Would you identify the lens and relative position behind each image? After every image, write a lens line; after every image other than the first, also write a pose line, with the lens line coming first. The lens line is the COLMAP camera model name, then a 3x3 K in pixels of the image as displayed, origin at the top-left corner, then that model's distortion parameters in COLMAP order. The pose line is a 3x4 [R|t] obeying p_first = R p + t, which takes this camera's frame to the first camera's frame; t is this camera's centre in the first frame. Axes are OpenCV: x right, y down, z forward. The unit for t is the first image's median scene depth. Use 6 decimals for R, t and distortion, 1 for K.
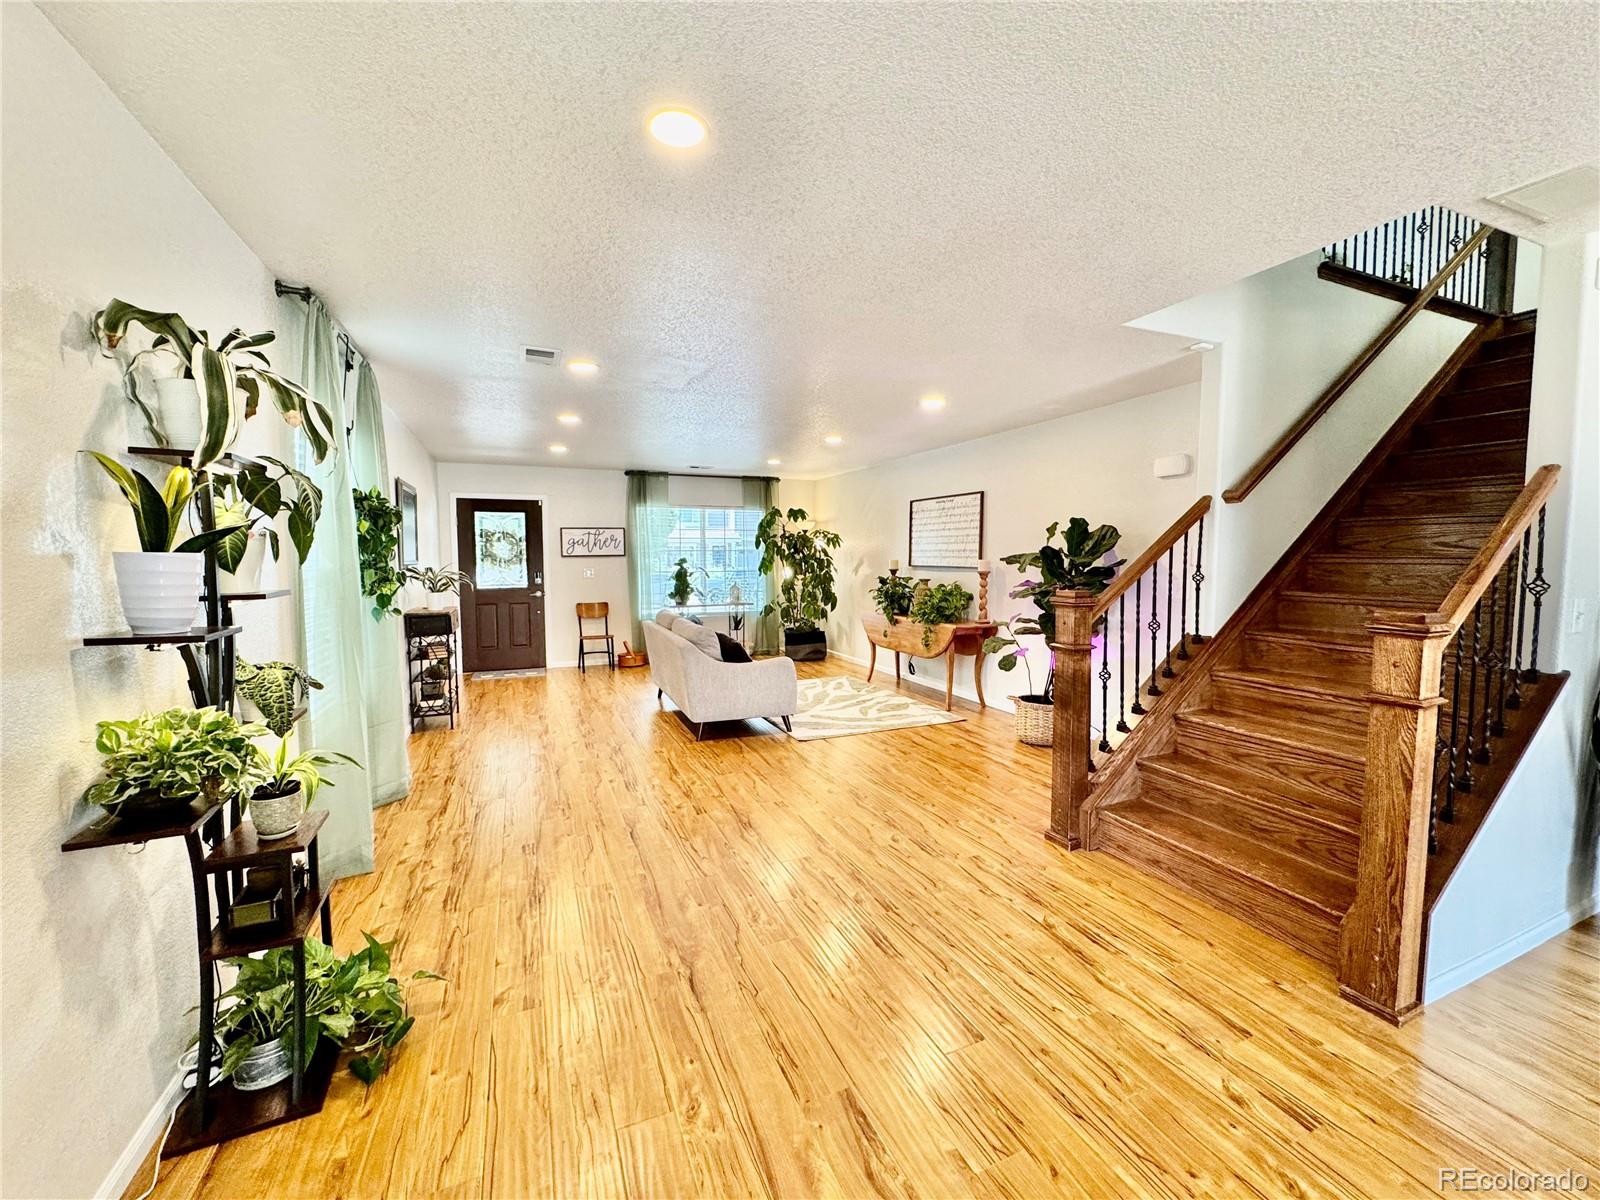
lens RADIAL K [[641.8, 0, 803.0], [0, 641.8, 603.8], [0, 0, 1]] dist [-0.004205, 0.001249]
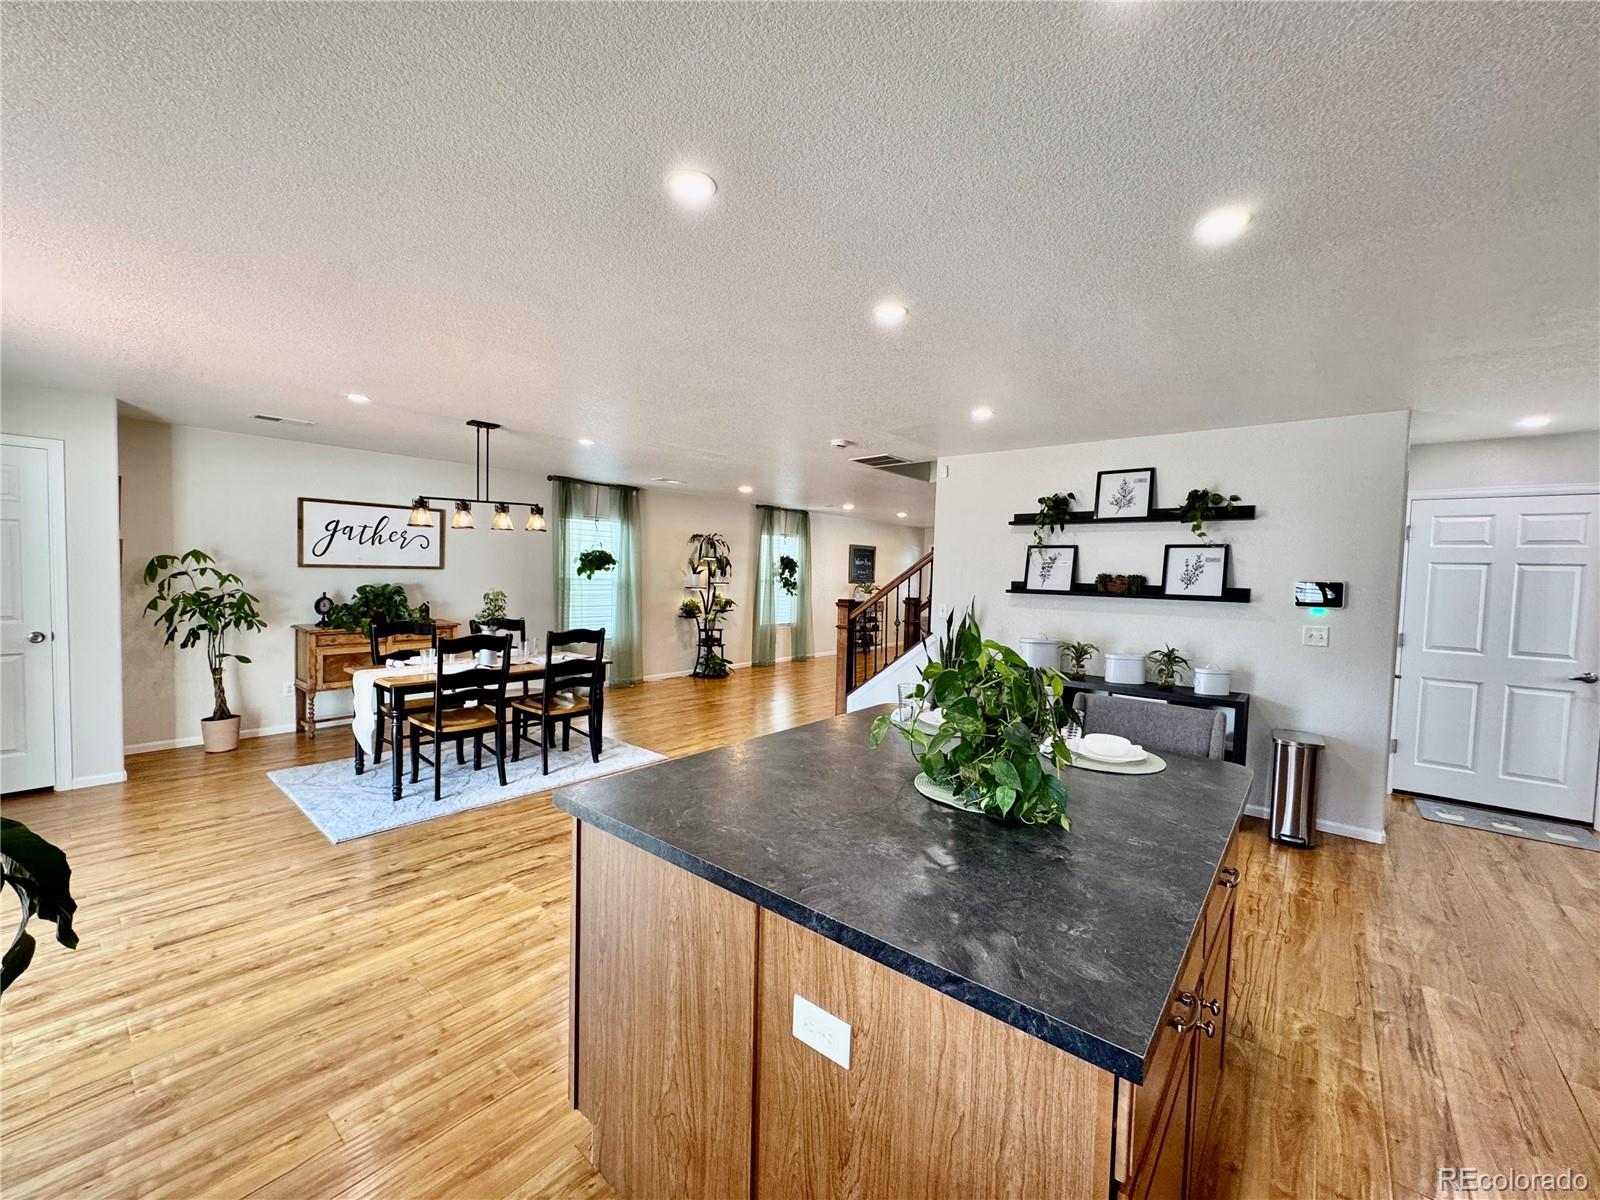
lens RADIAL K [[641.8, 0, 796.9], [0, 641.8, 598.9], [0, 0, 1]] dist [-0.004205, 0.001249]
pose [[0.448299, 0.054012, -0.892251, 1.060467], [-0.095178, 0.995383, 0.012435, -0.003539], [0.888802, 0.079348, 0.451369, -0.191547]]
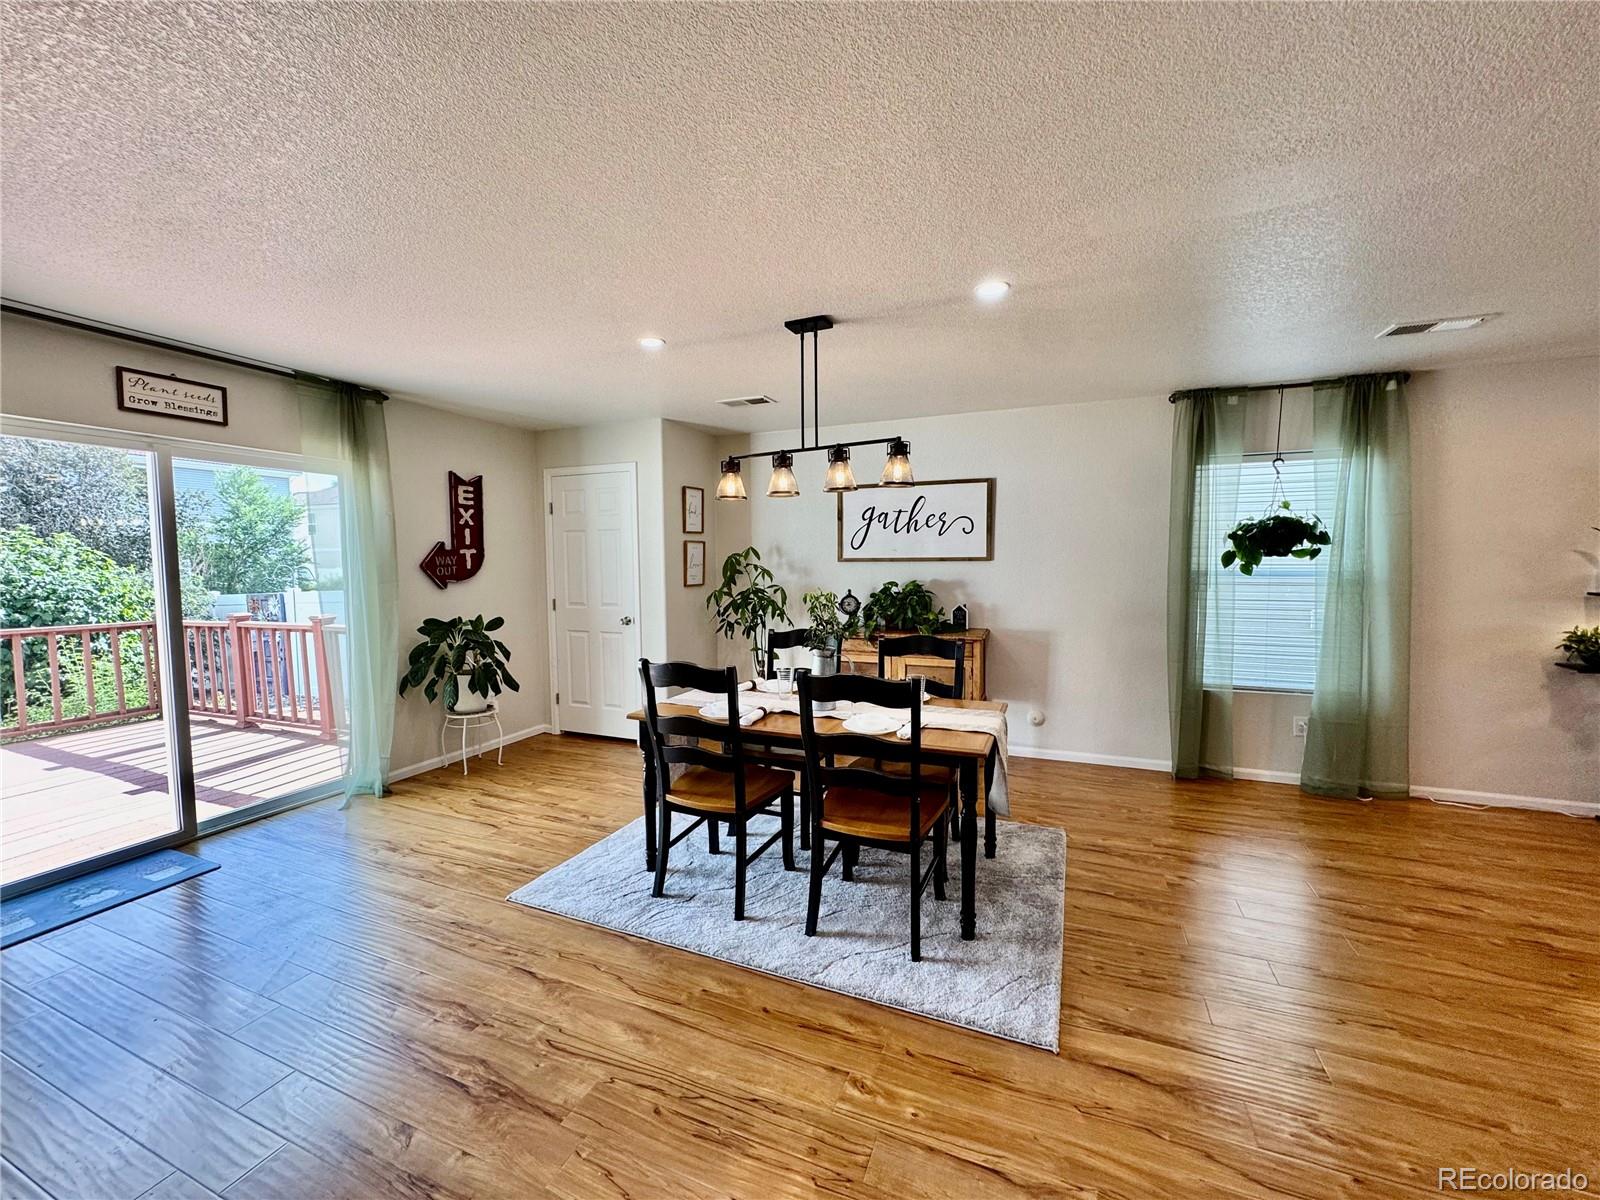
lens RADIAL K [[641.8, 0, 800.4], [0, 641.8, 595.3], [0, 0, 1]] dist [-0.004205, 0.001249]
pose [[-0.719709, 0.047104, -0.692676, 0.598251], [-0.044534, 0.992509, 0.113765, -0.018113], [0.692846, 0.112725, -0.712220, 0.126004]]
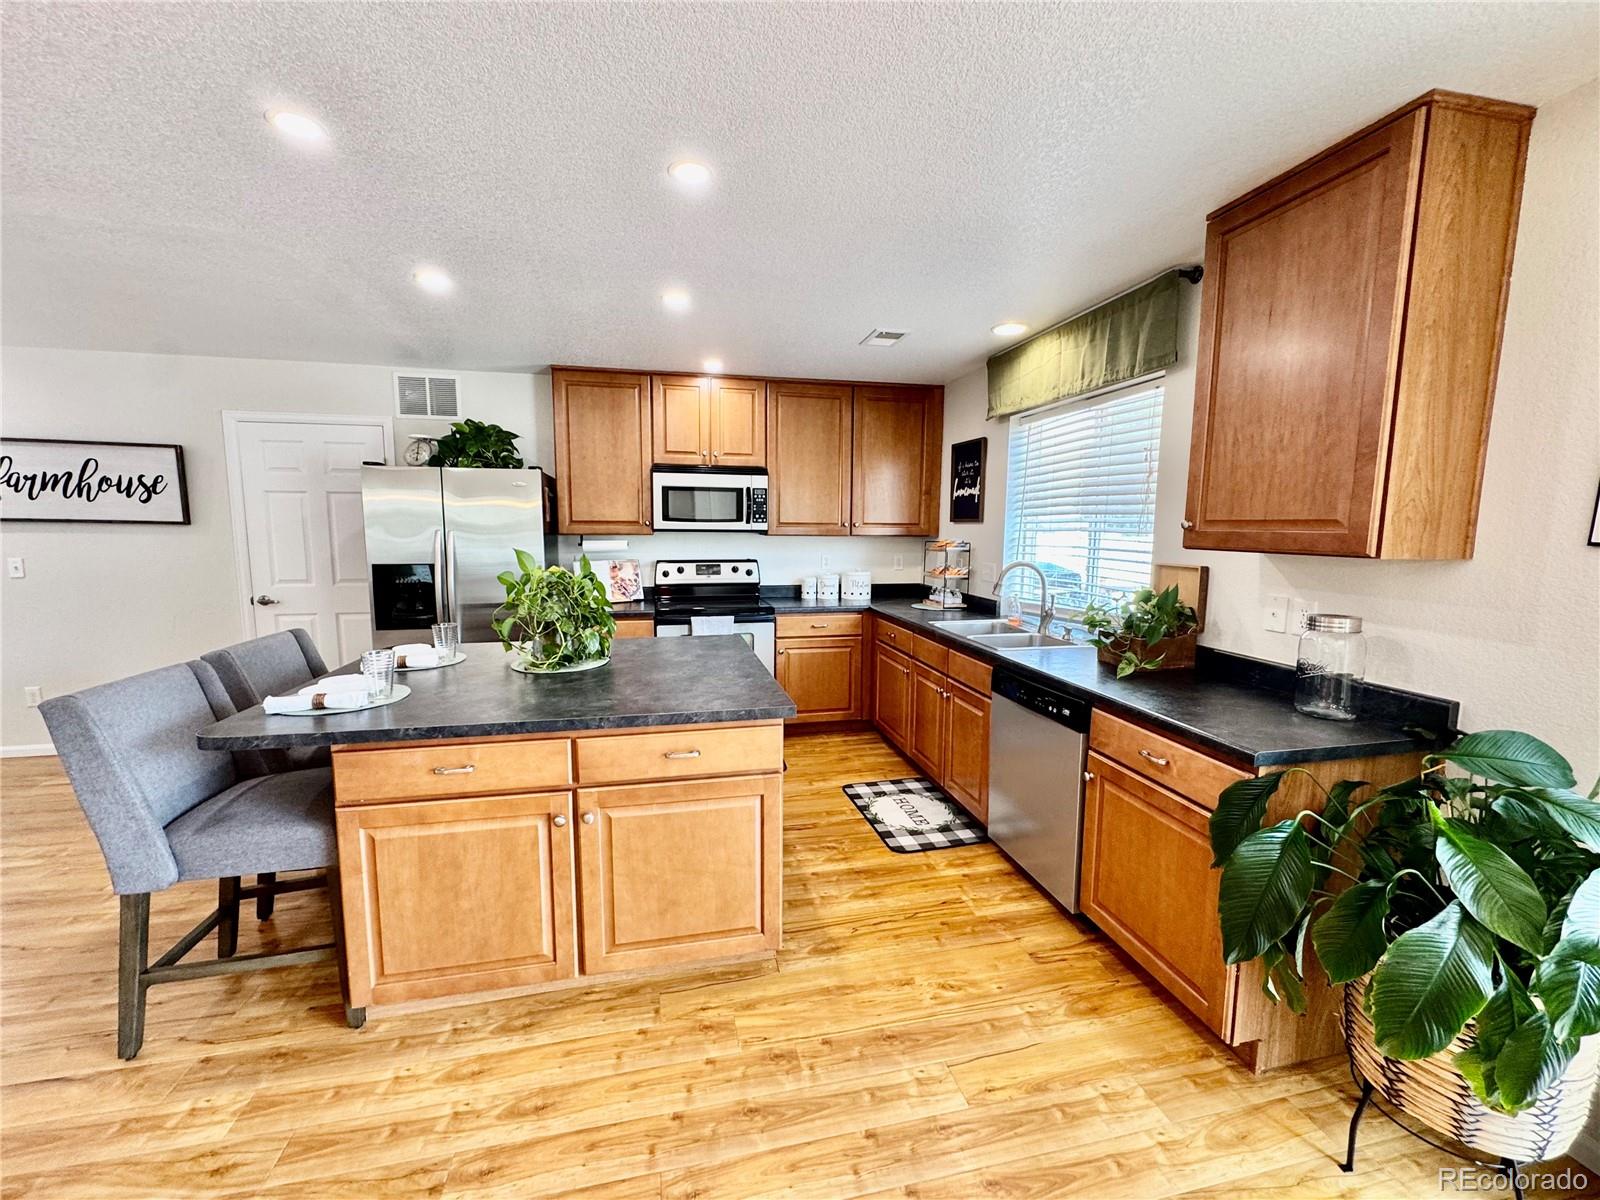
lens RADIAL K [[641.8, 0, 798.6], [0, 641.8, 597.9], [0, 0, 1]] dist [-0.004205, 0.001249]
pose [[0.192997, -0.107414, 0.975302, 0.526684], [0.066584, 0.993132, 0.096202, 0.002496], [-0.978937, 0.046373, 0.198824, -0.220019]]
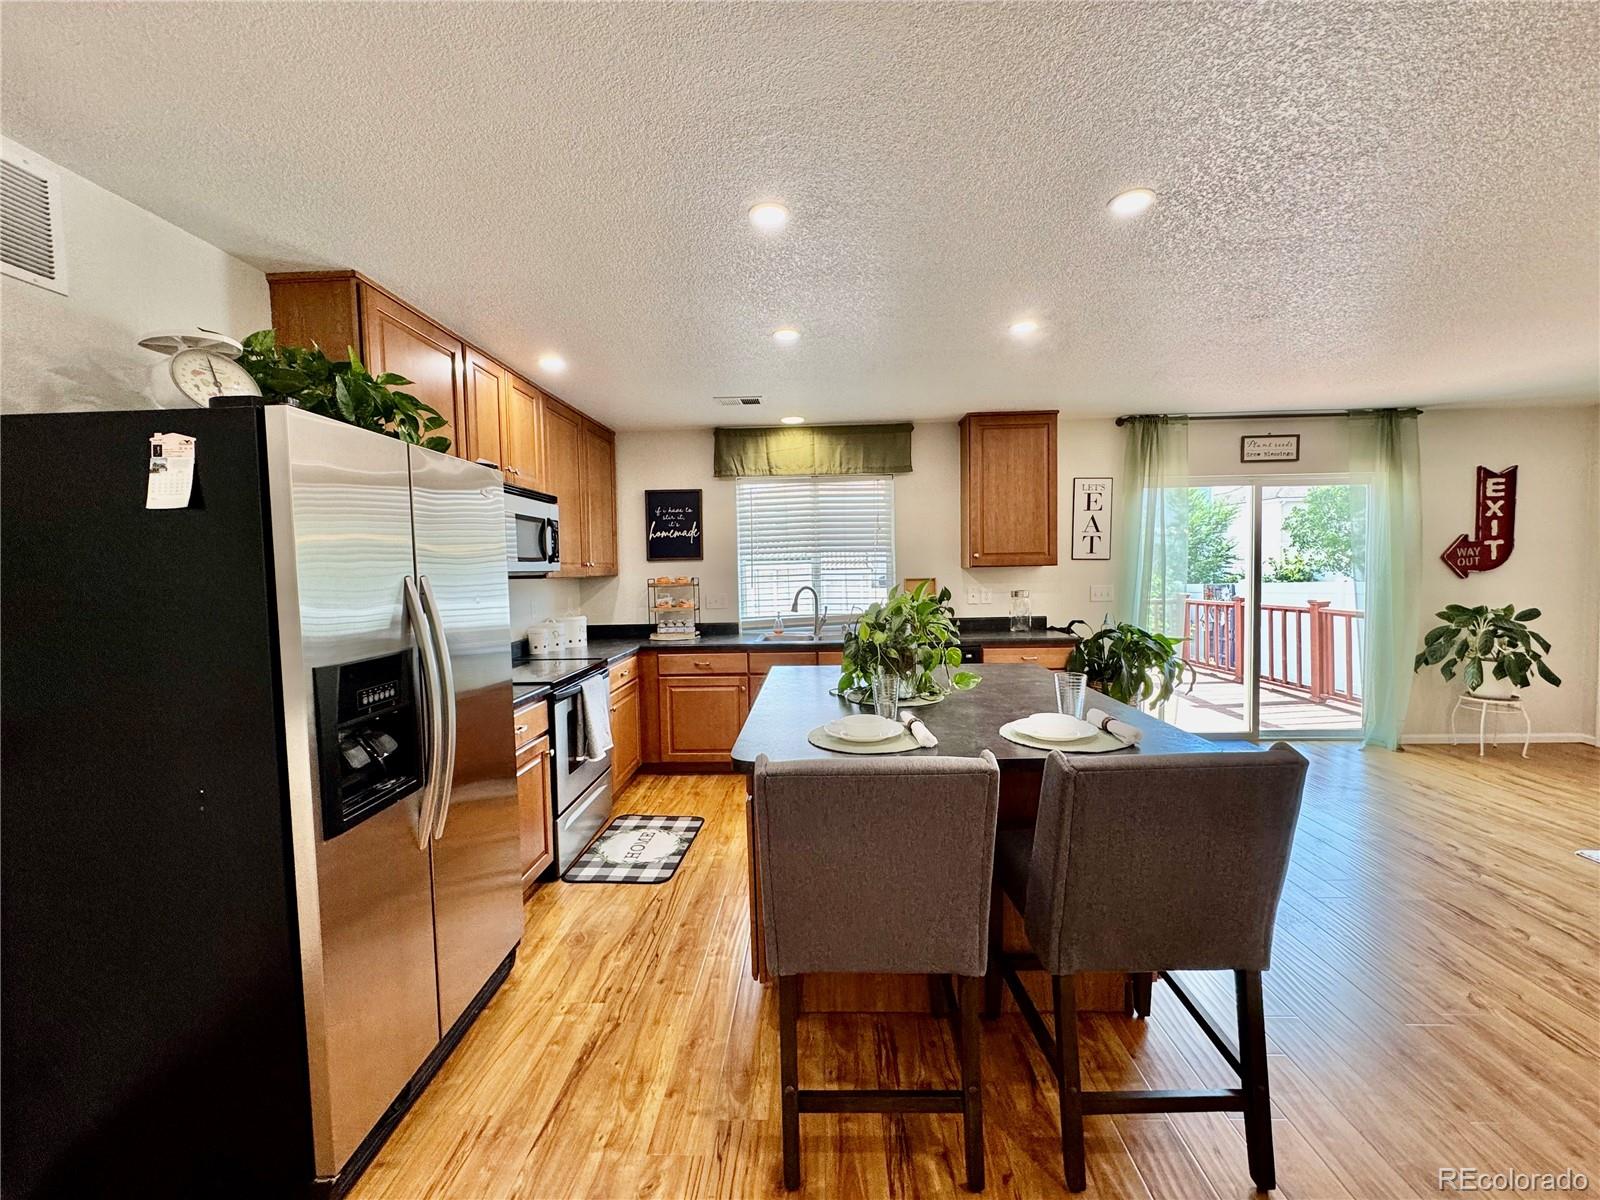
lens RADIAL K [[641.8, 0, 799.1], [0, 641.8, 599.7], [0, 0, 1]] dist [-0.004205, 0.001249]
pose [[-0.899944, 0.000361, 0.436005, 0.757237], [0.057137, 0.991474, 0.117114, -0.034134], [-0.432245, 0.130308, -0.892291, 0.346185]]
